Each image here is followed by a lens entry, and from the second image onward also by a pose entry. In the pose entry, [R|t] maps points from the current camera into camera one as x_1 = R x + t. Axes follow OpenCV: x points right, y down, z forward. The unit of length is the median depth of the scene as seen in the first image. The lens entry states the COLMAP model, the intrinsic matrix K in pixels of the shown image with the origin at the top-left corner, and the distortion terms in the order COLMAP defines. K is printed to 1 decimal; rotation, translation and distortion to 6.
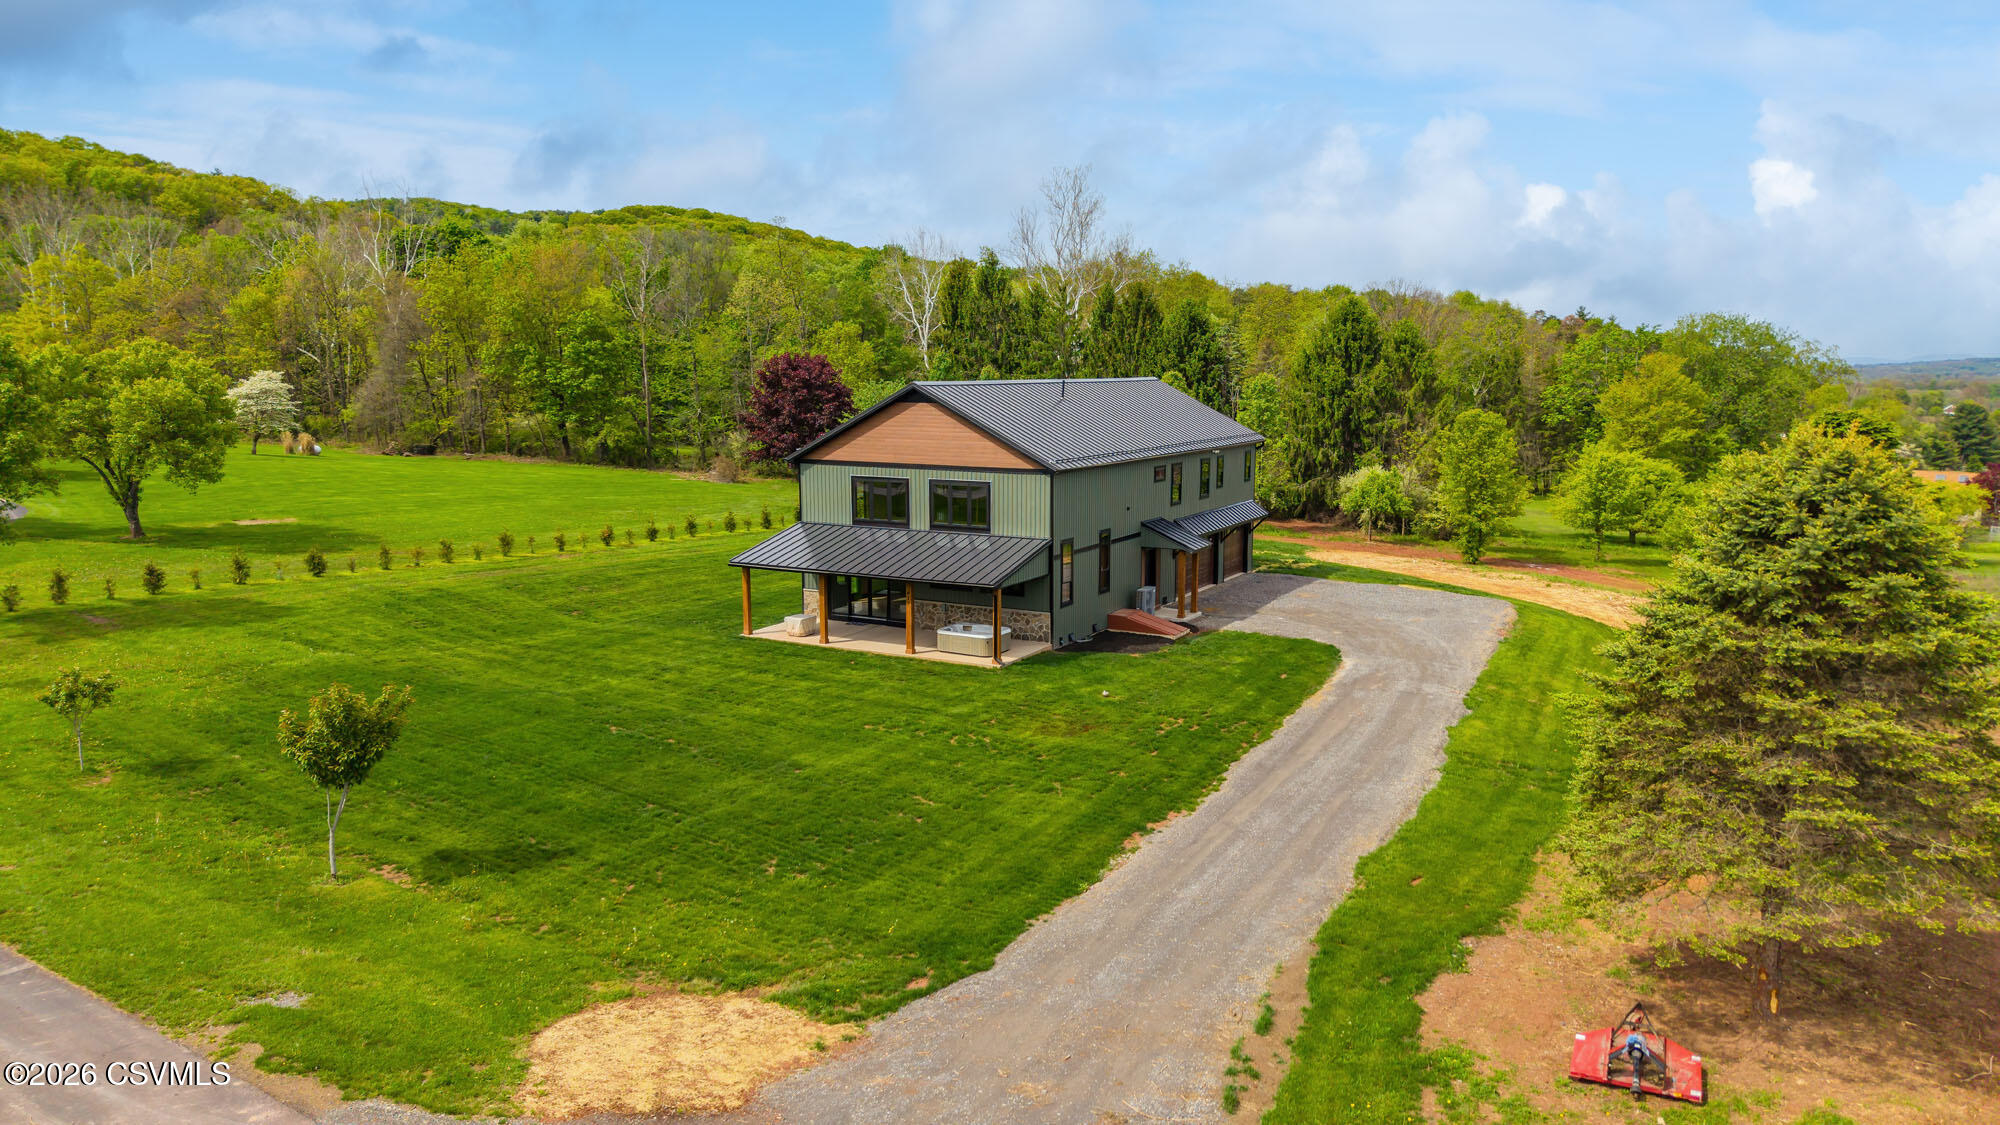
lens RADIAL K [[1329.5, 0, 992.4], [0, 1329.5, 565.5], [0, 0, 1]] dist [0.052233, -0.070404]
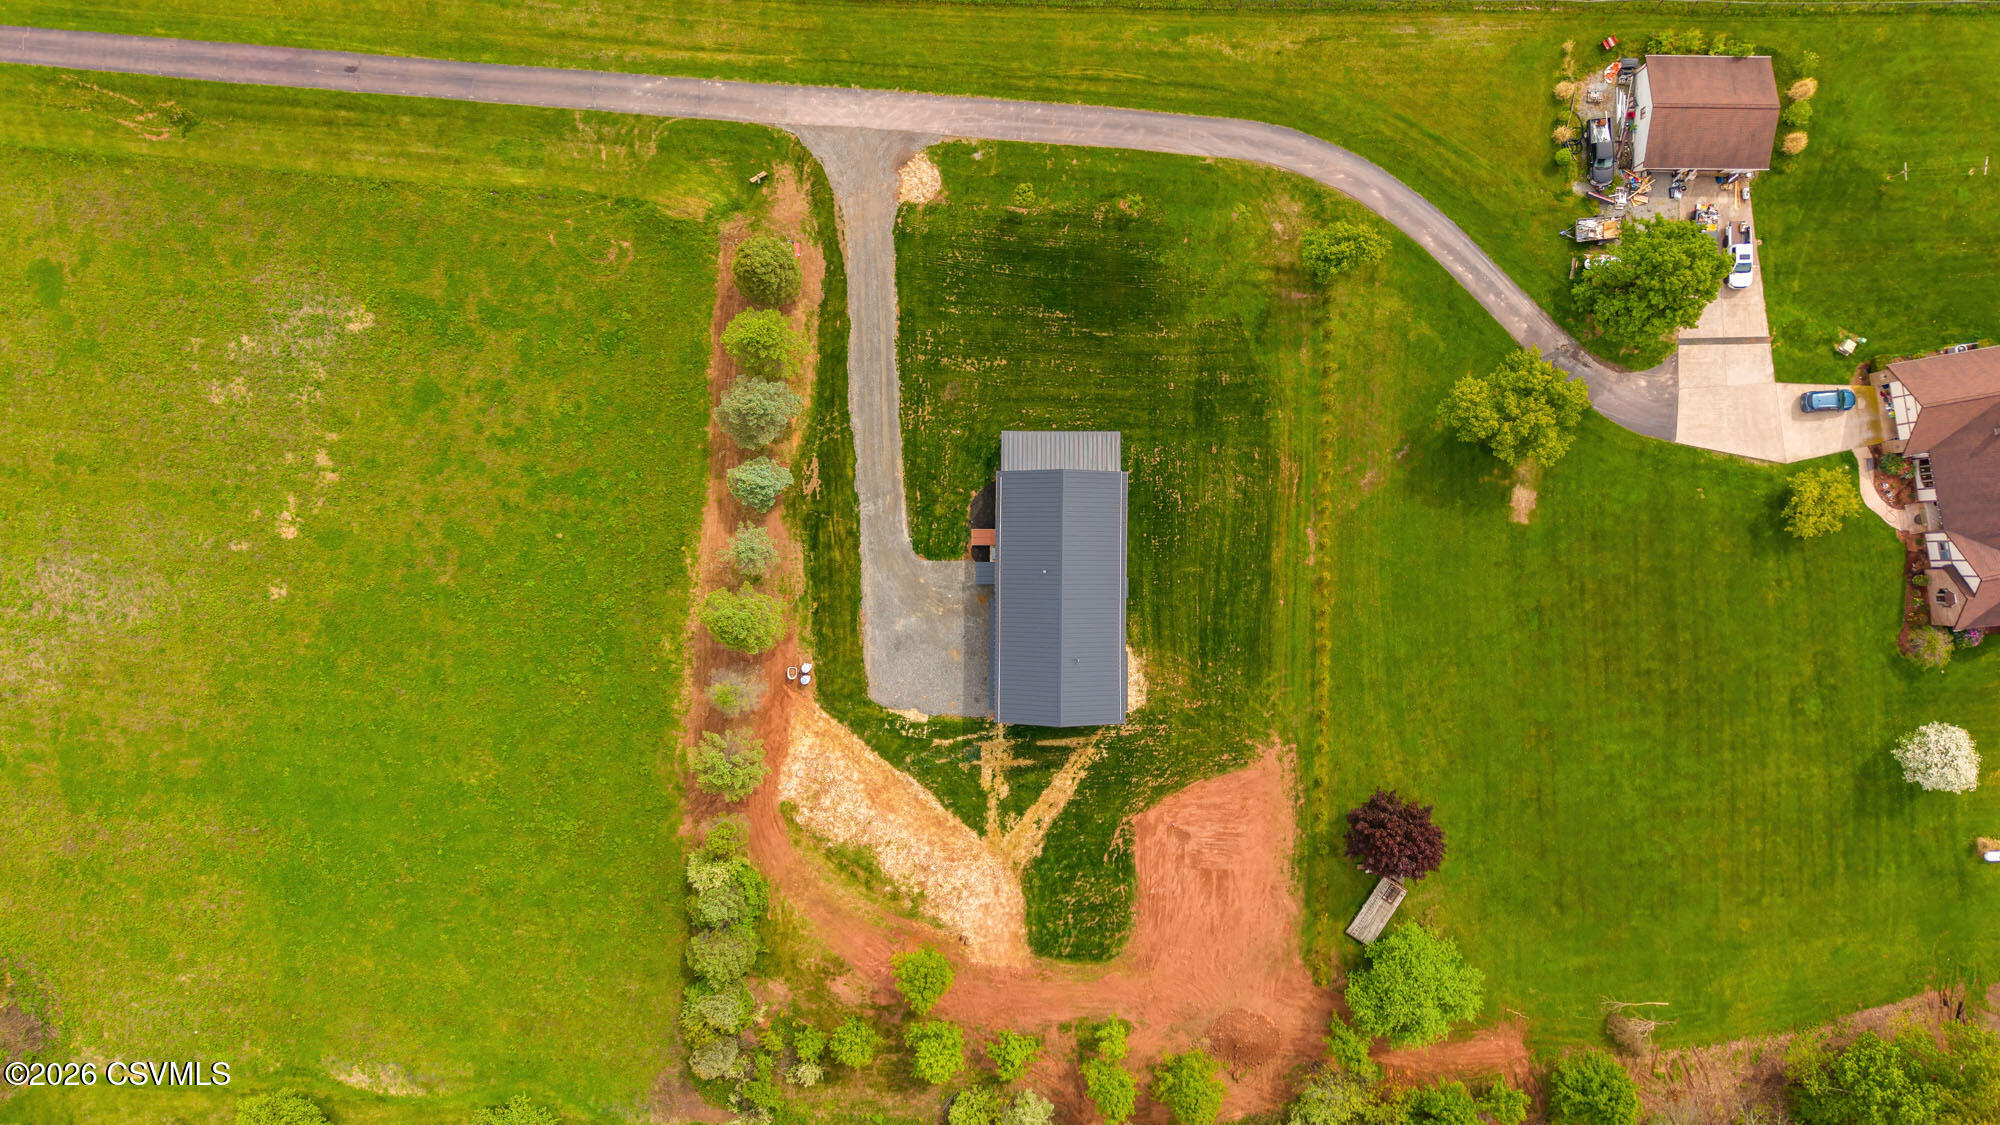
lens RADIAL K [[1329.5, 0, 992.4], [0, 1329.5, 565.5], [0, 0, 1]] dist [0.052233, -0.070404]
pose [[-0.876747, 0.480621, 0.017839, 0.096015], [-0.060185, -0.146438, 0.987387, -2.588206], [0.477171, 0.864615, 0.157315, 0.715889]]
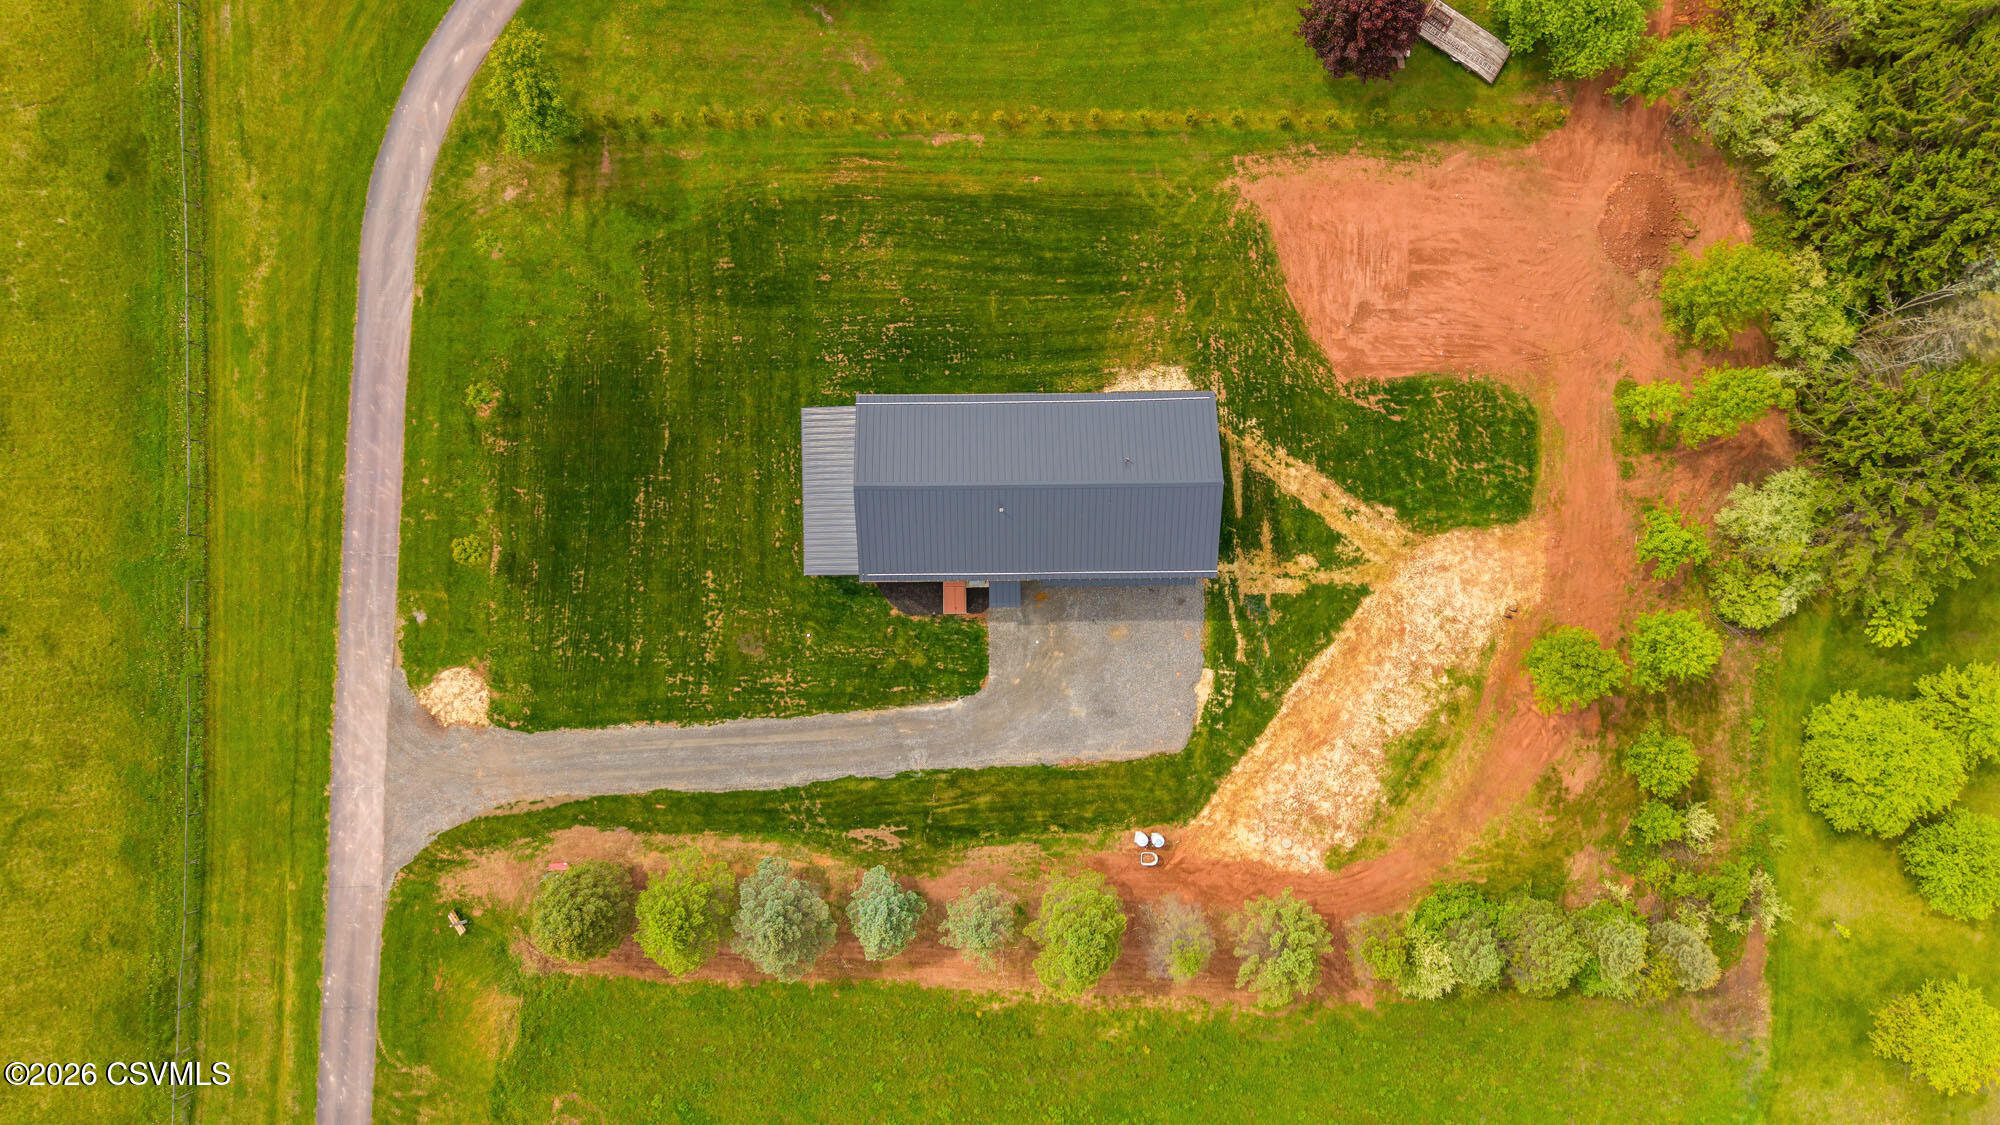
lens RADIAL K [[1329.5, 0, 992.4], [0, 1329.5, 565.5], [0, 0, 1]] dist [0.052233, -0.070404]
pose [[0.498909, 0.866604, 0.009376, 0.101597], [-0.143461, 0.071913, 0.987040, -1.849071], [0.854698, -0.493788, 0.160202, 0.840006]]
